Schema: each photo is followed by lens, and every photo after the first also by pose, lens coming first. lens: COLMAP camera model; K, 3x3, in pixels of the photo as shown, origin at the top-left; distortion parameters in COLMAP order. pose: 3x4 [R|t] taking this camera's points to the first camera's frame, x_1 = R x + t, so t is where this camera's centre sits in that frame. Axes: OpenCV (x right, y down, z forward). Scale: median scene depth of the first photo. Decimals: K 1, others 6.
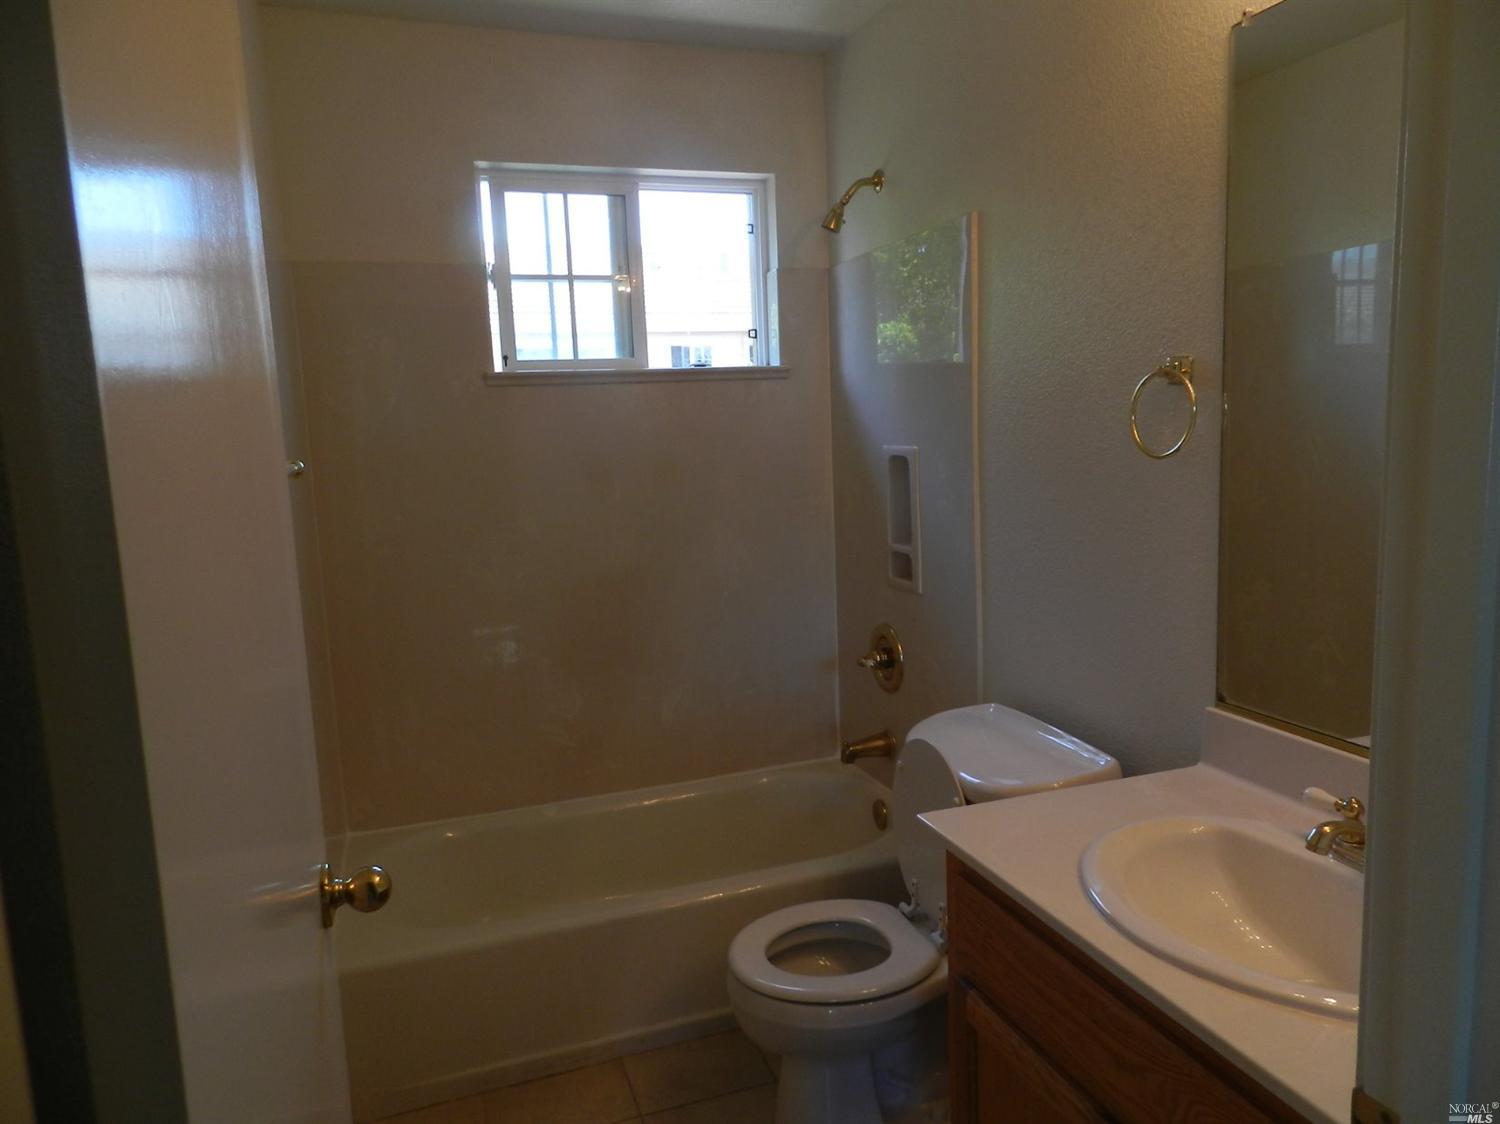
lens RADIAL K [[1027.3, 0, 758.5], [0, 1027.3, 564.2], [0, 0, 1]] dist [0.023928, -0.014106]
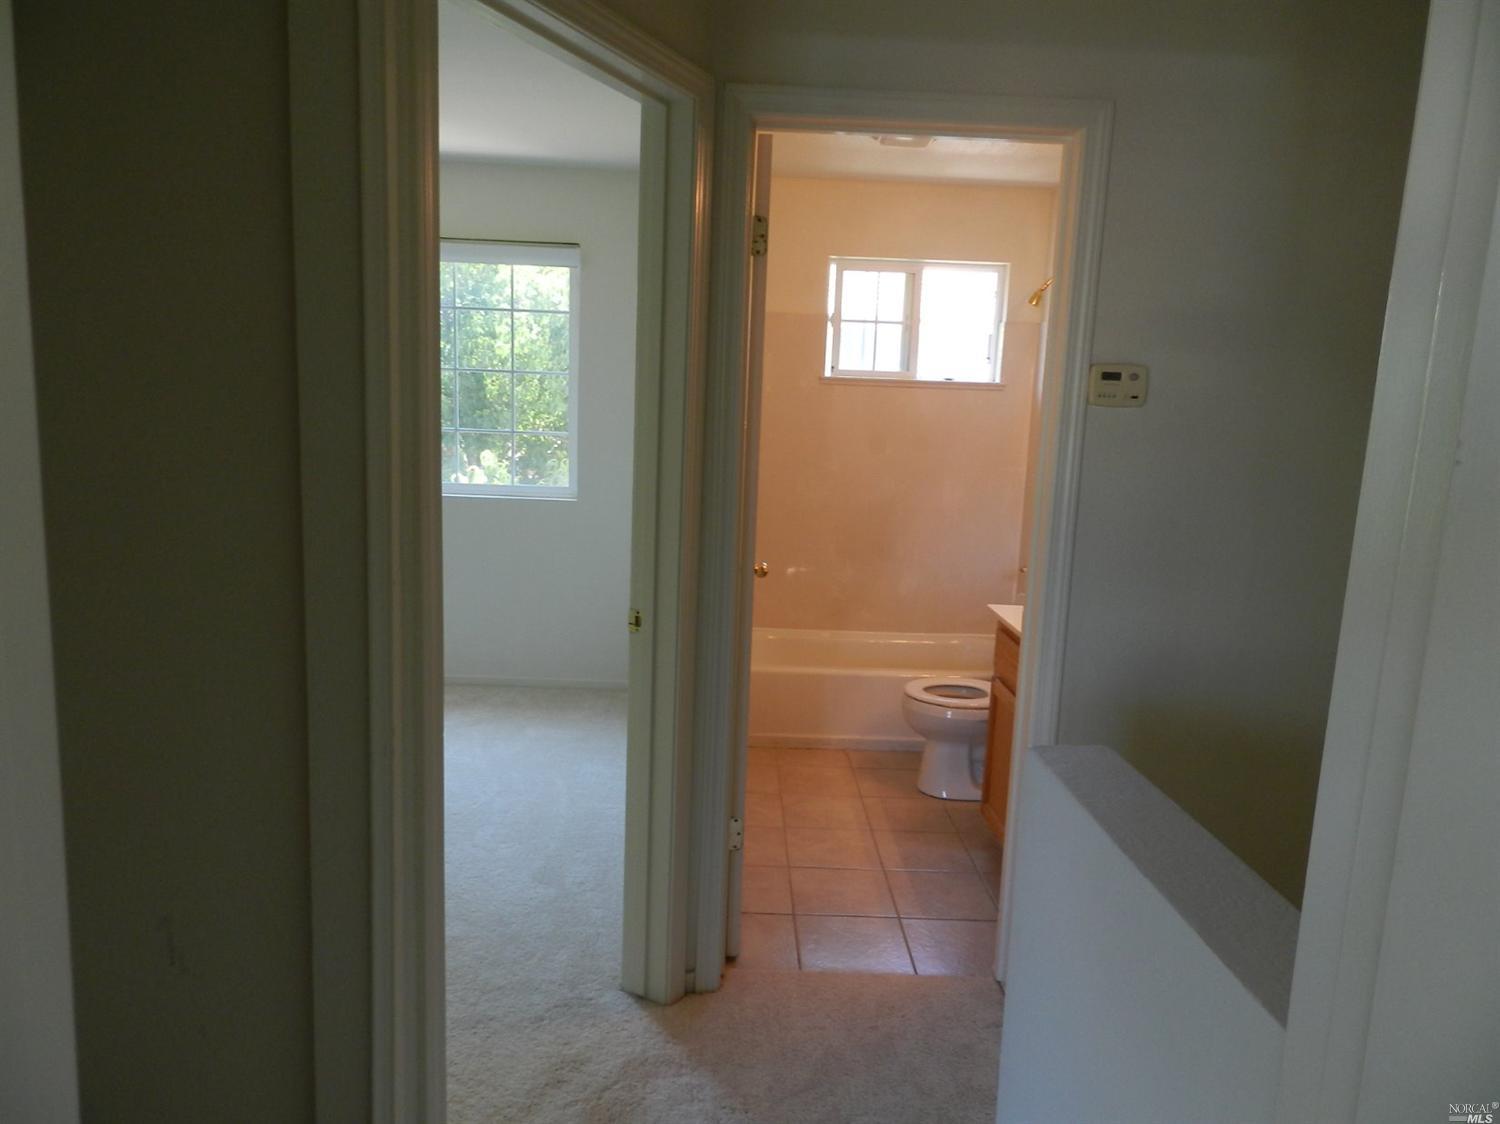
lens RADIAL K [[1027.3, 0, 747.4], [0, 1027.3, 566.1], [0, 0, 1]] dist [0.023928, -0.014106]
pose [[0.946710, 0.123893, -0.297305, 0.166099], [-0.116599, 0.992281, 0.042218, 0.069247], [0.300241, -0.005303, 0.953849, -0.663149]]
